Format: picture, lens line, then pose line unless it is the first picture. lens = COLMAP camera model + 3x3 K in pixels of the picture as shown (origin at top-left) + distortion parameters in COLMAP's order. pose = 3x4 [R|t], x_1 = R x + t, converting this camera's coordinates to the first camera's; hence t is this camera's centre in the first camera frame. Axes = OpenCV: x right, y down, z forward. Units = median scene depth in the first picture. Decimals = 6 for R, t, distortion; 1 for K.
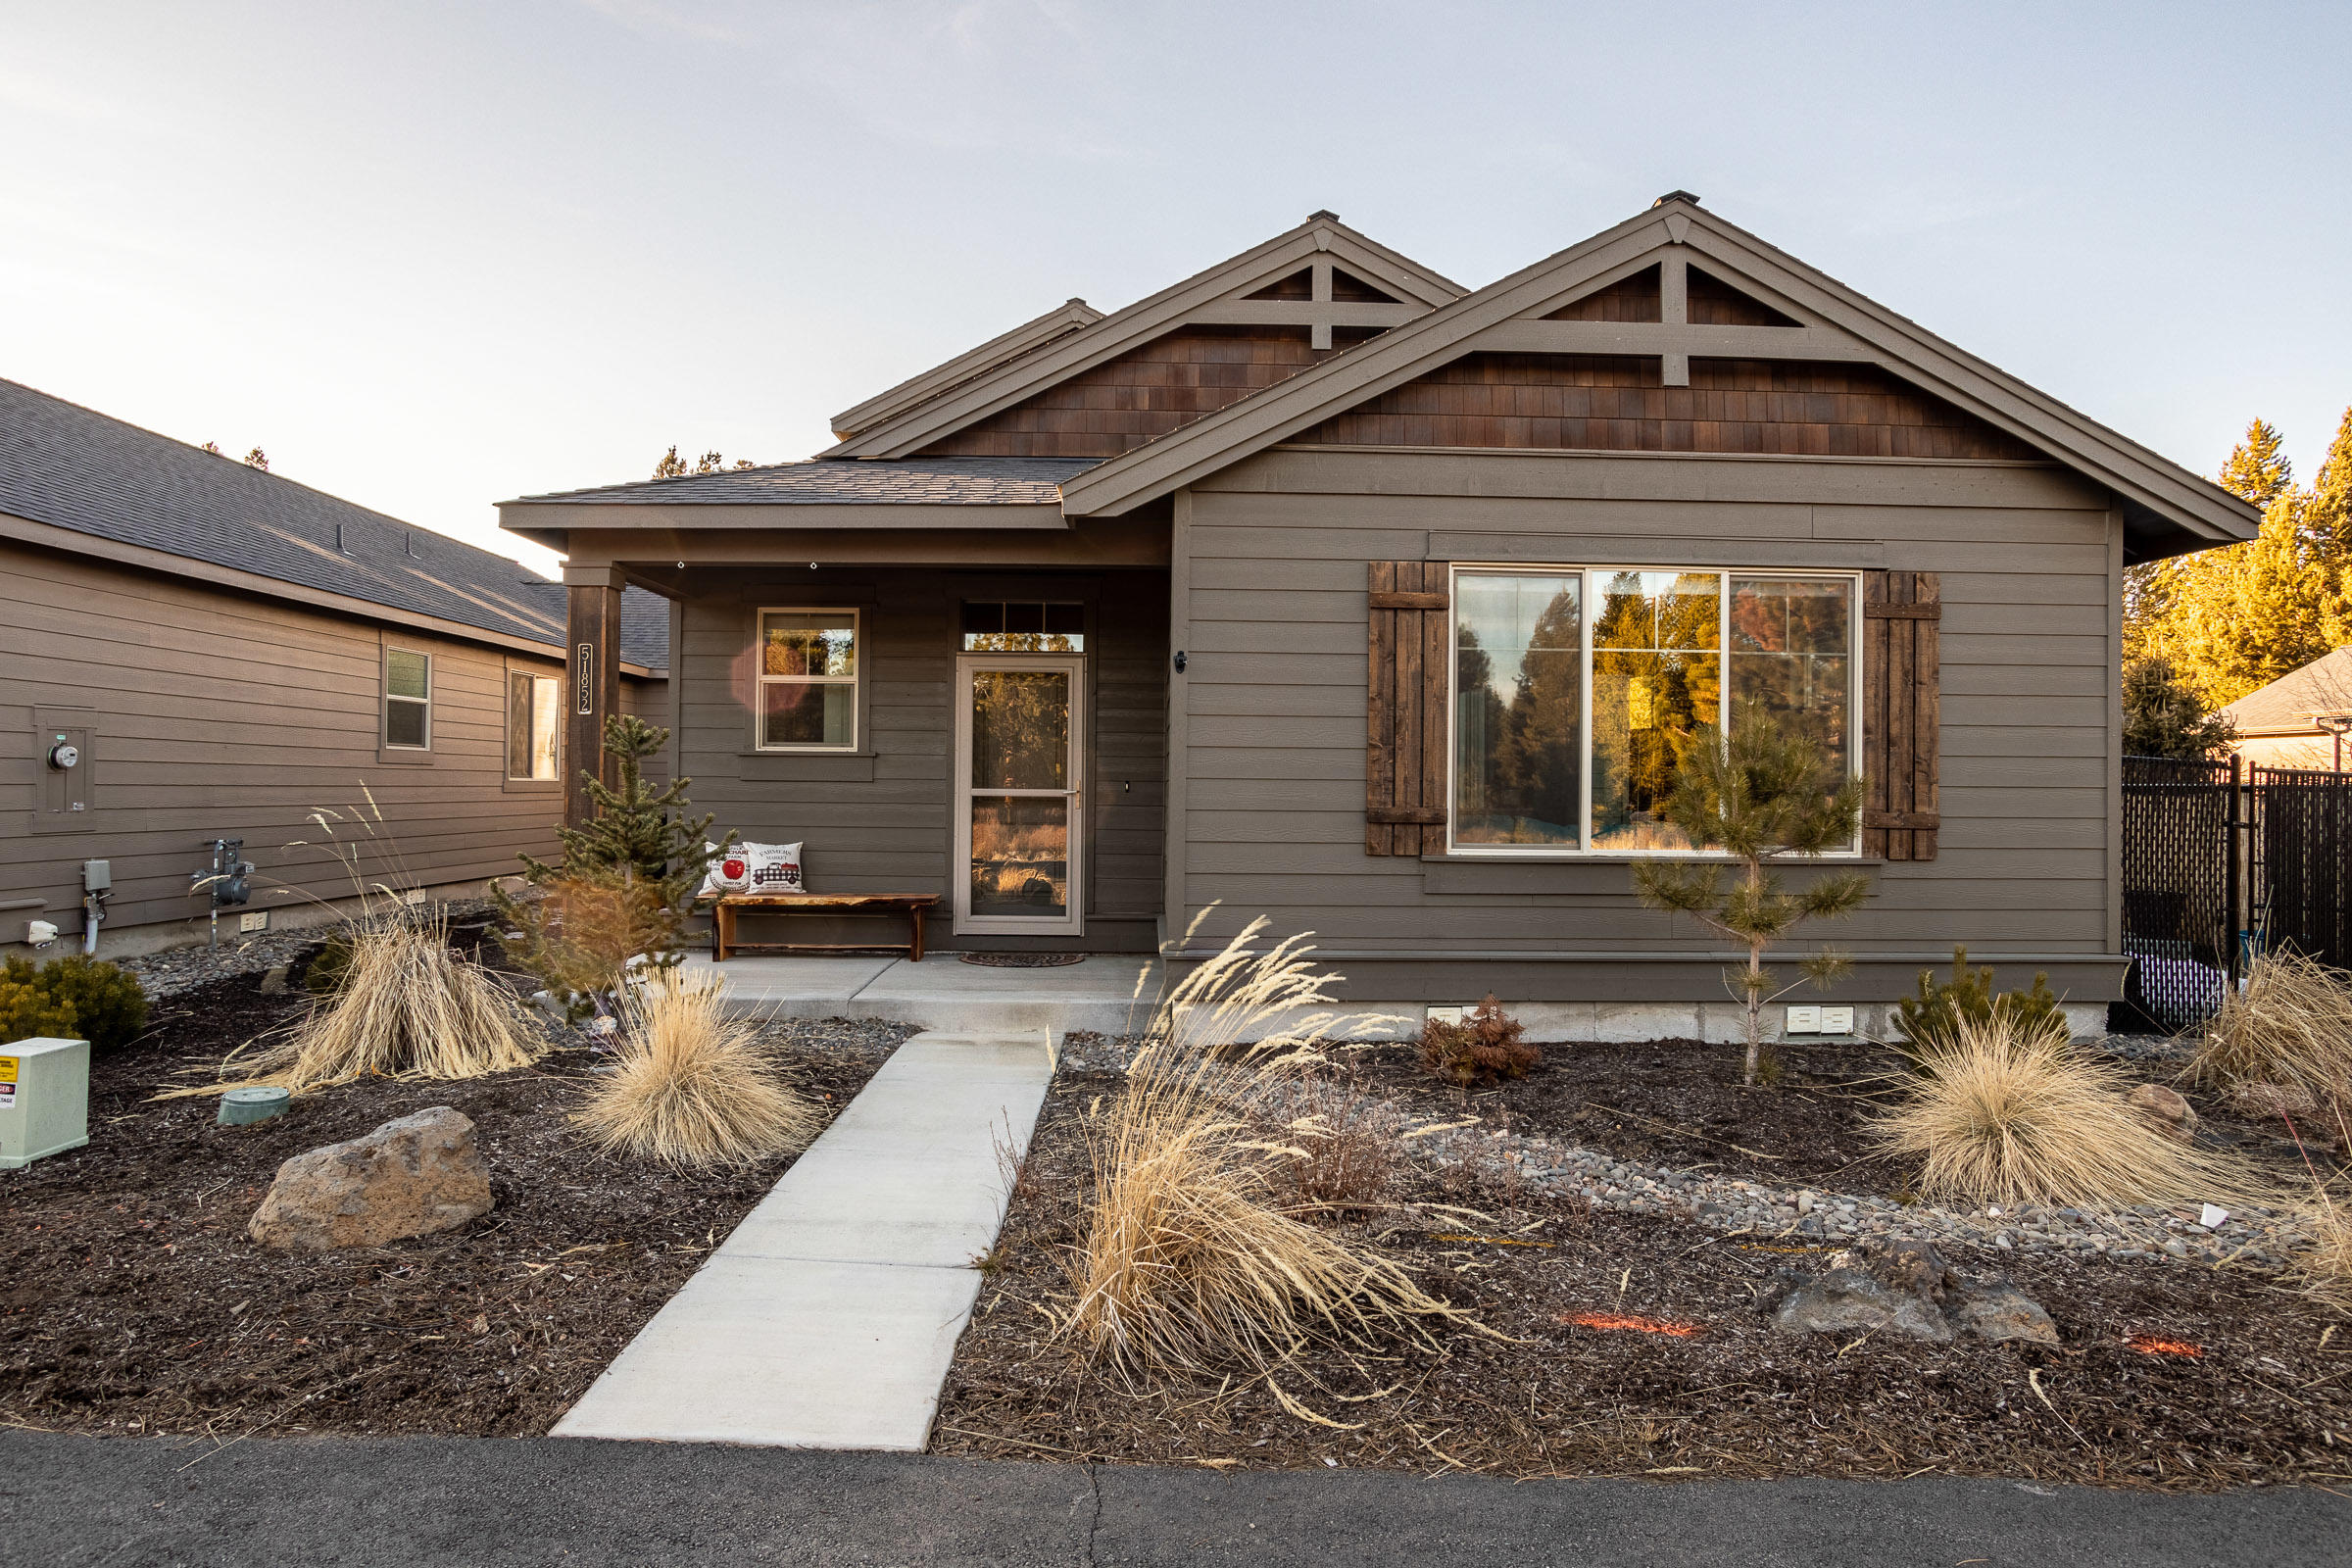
lens RADIAL K [[1435.6, 0, 1176.0], [0, 1435.6, 784.0], [0, 0, 1]] dist [-0.074758, 0.043145]
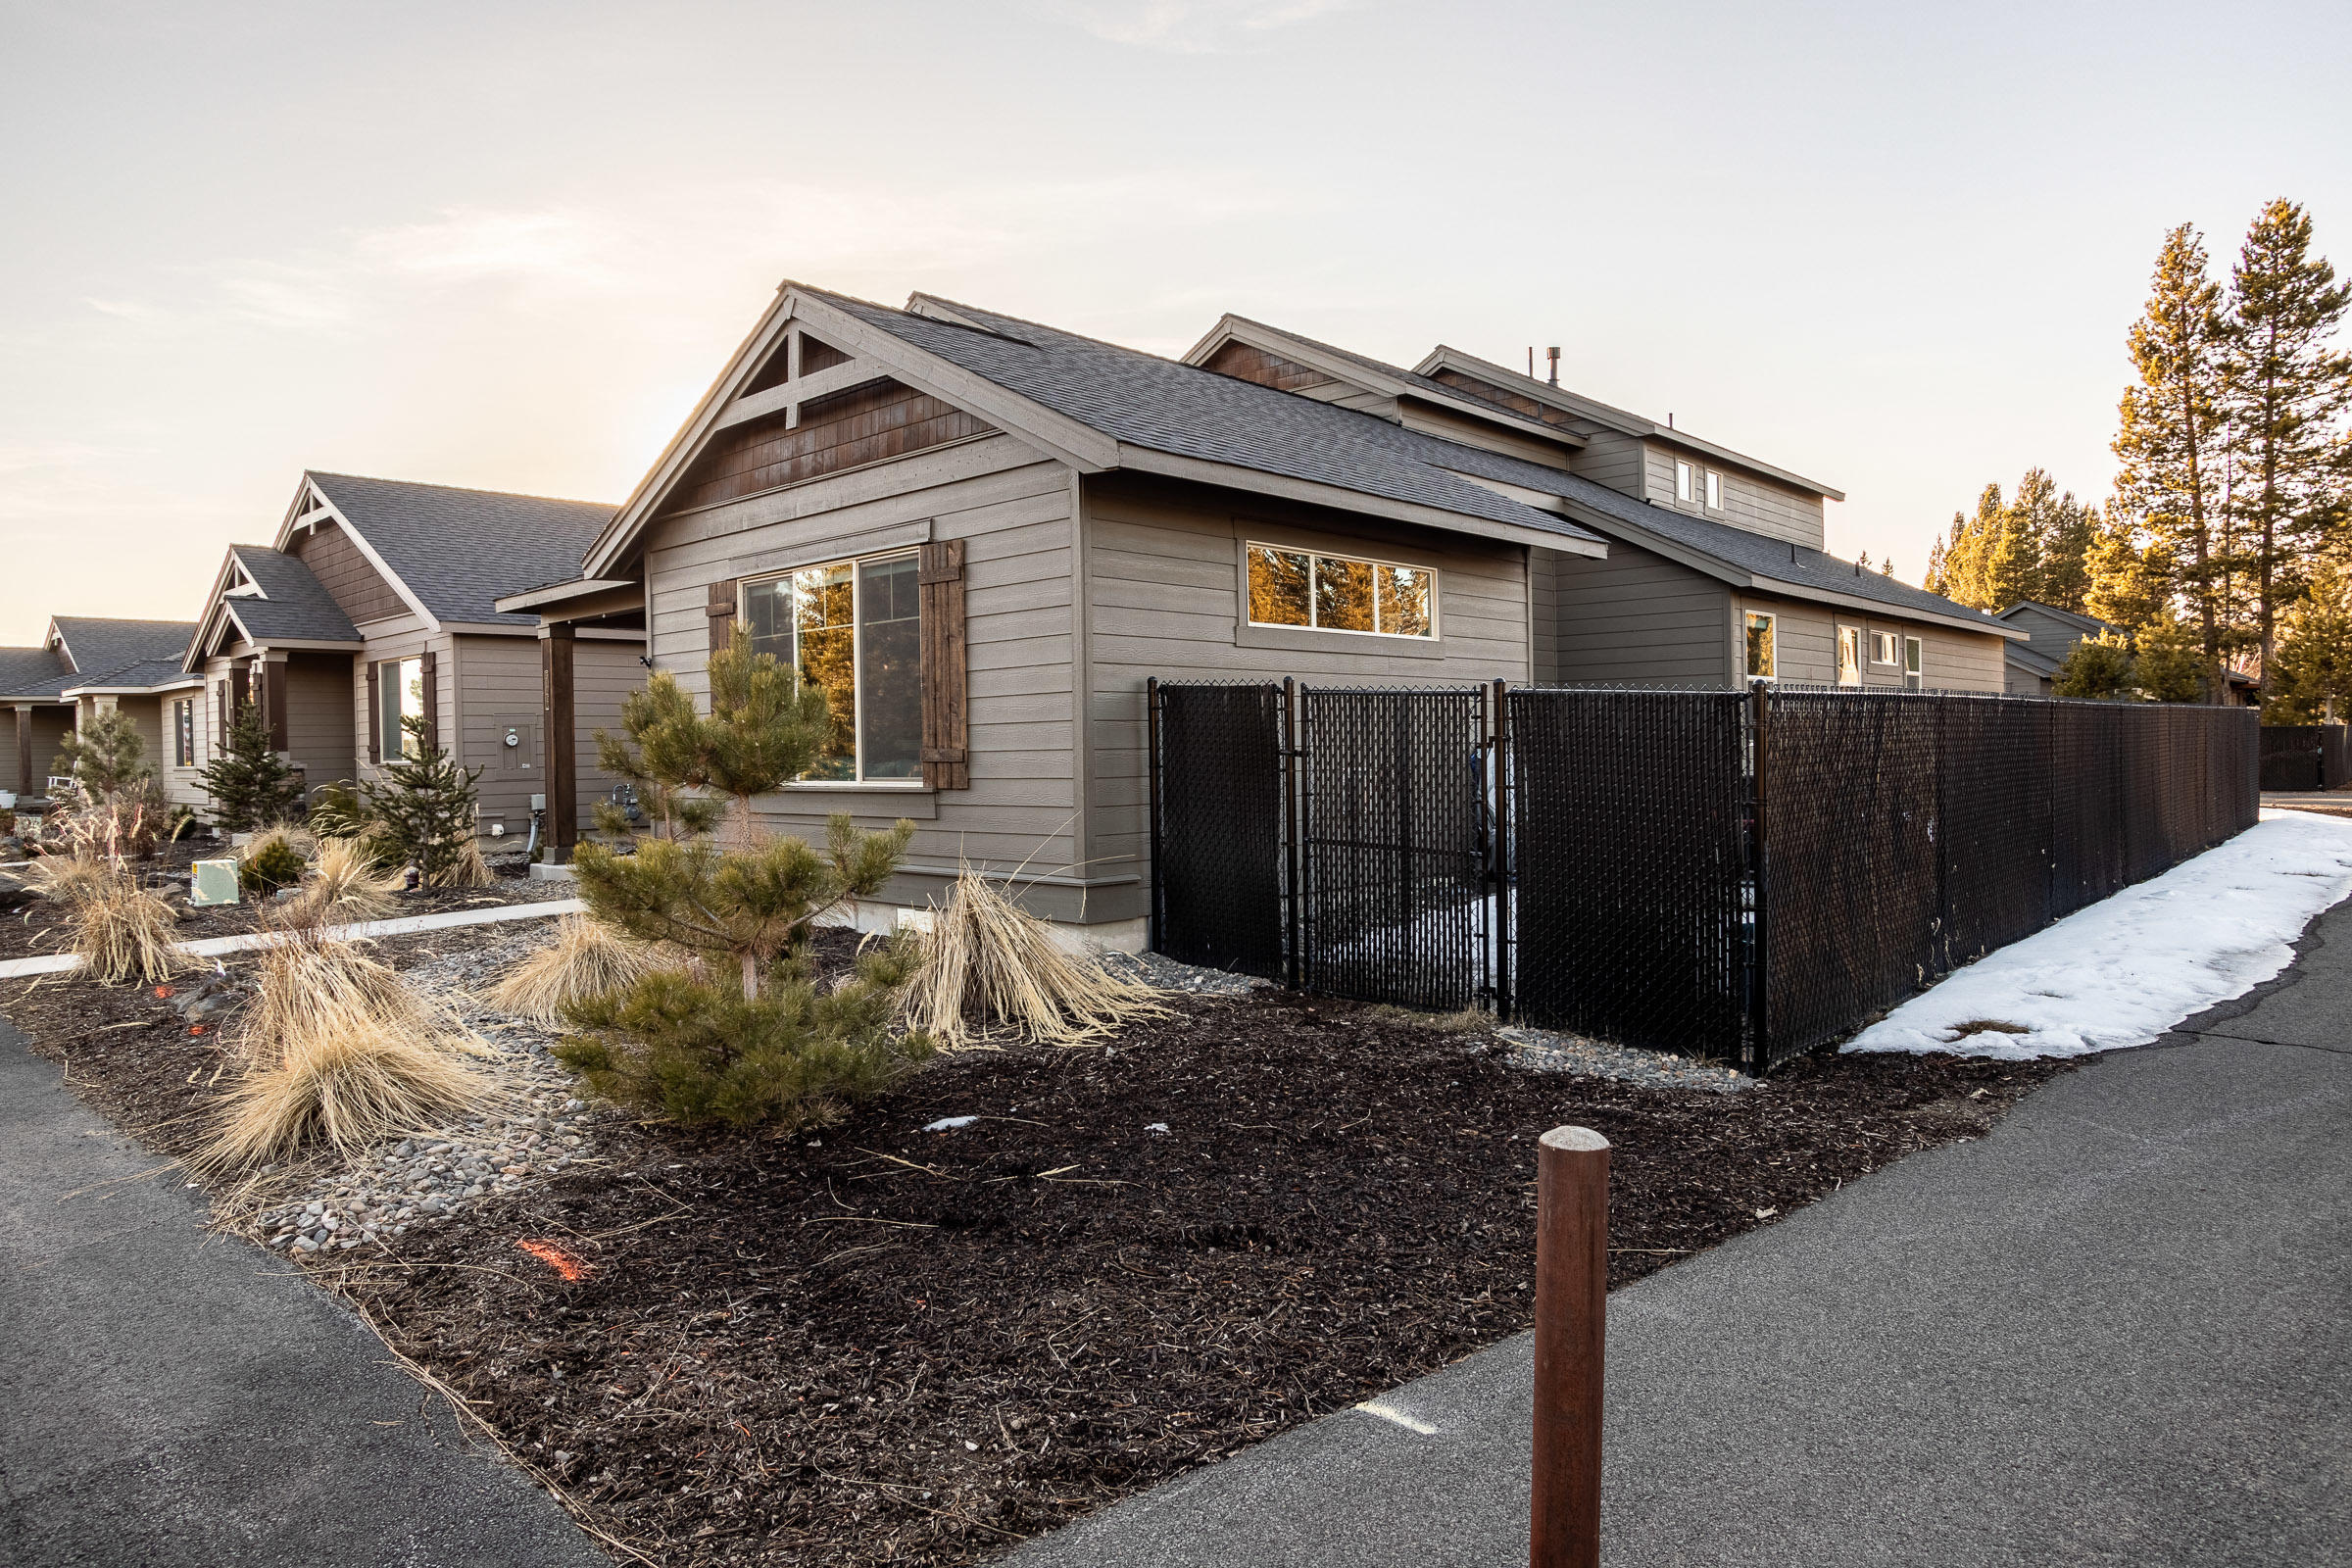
lens RADIAL K [[1435.6, 0, 1176.0], [0, 1435.6, 784.0], [0, 0, 1]] dist [-0.074758, 0.043145]
pose [[0.718635, -0.004790, -0.695371, 1.168377], [0.026475, 0.999440, 0.020476, 0.024054], [0.694884, -0.033125, 0.718359, 0.218209]]
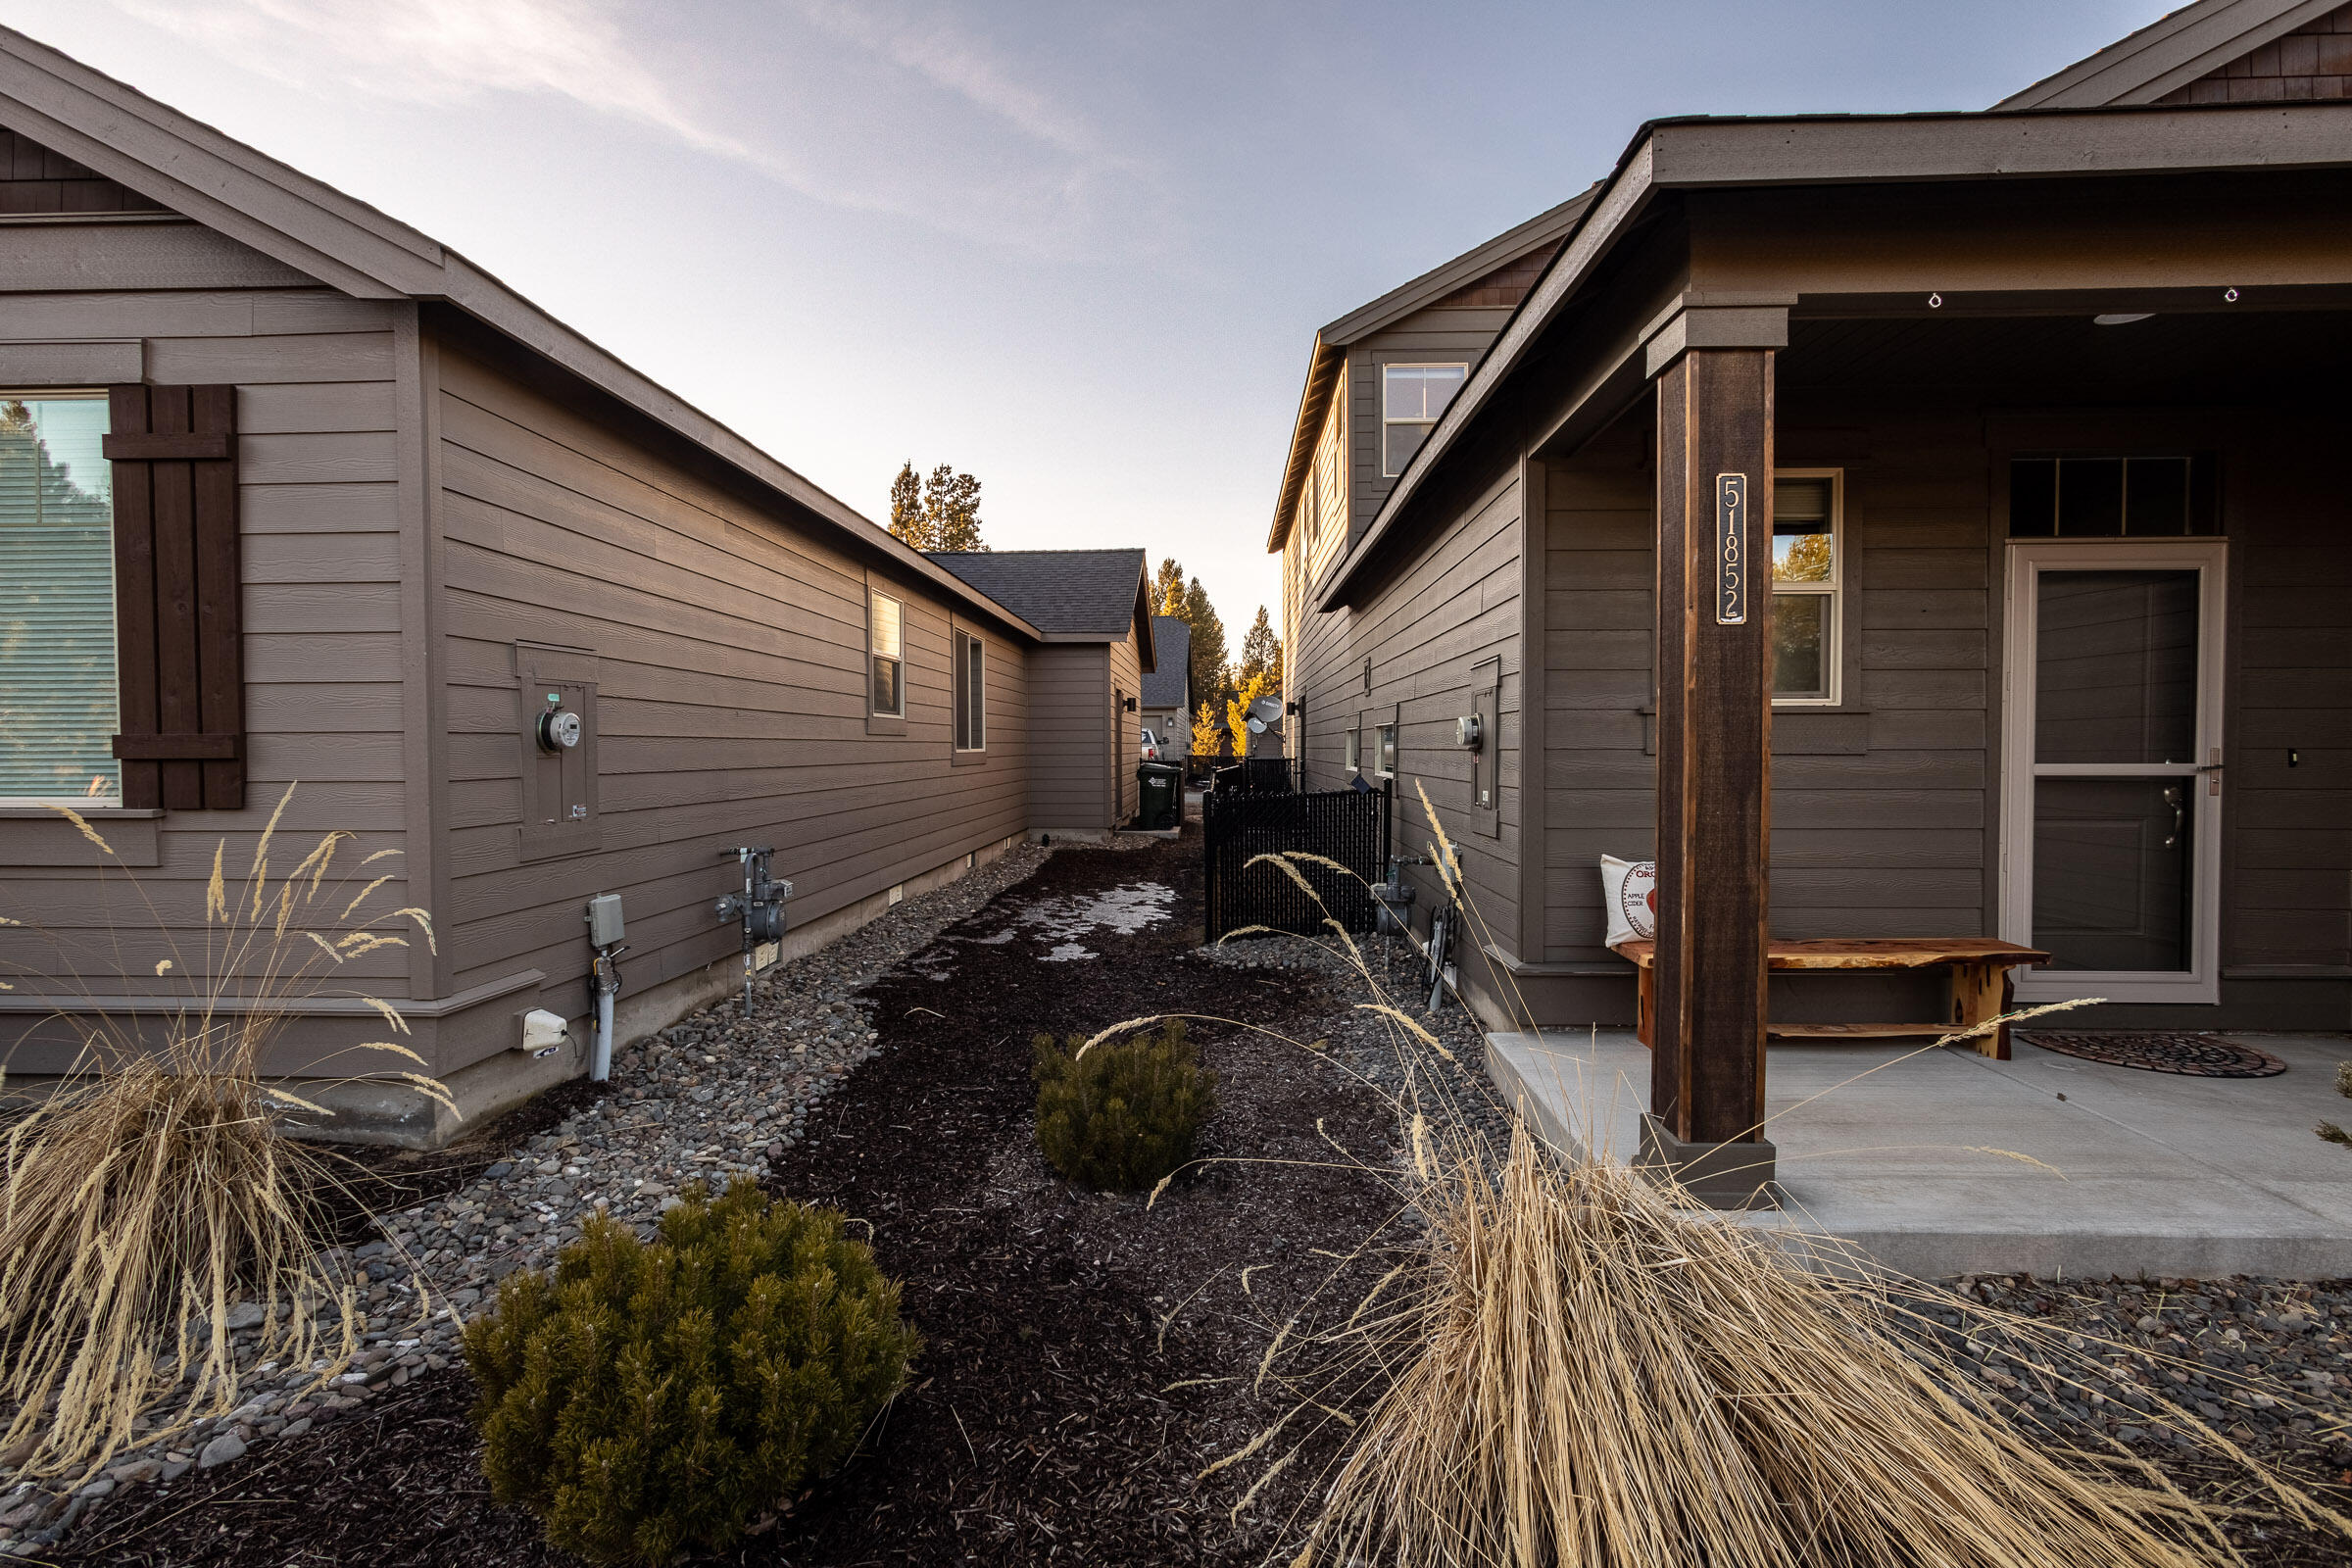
lens RADIAL K [[1117.9, 0, 1174.2], [0, 1117.9, 779.8], [0, 0, 1]] dist [-0.033143, 0.020145]
pose [[0.998066, -0.010476, -0.061271, -0.483448], [0.012410, 0.999434, 0.031259, -0.009385], [0.060909, -0.031959, 0.997632, 0.515686]]
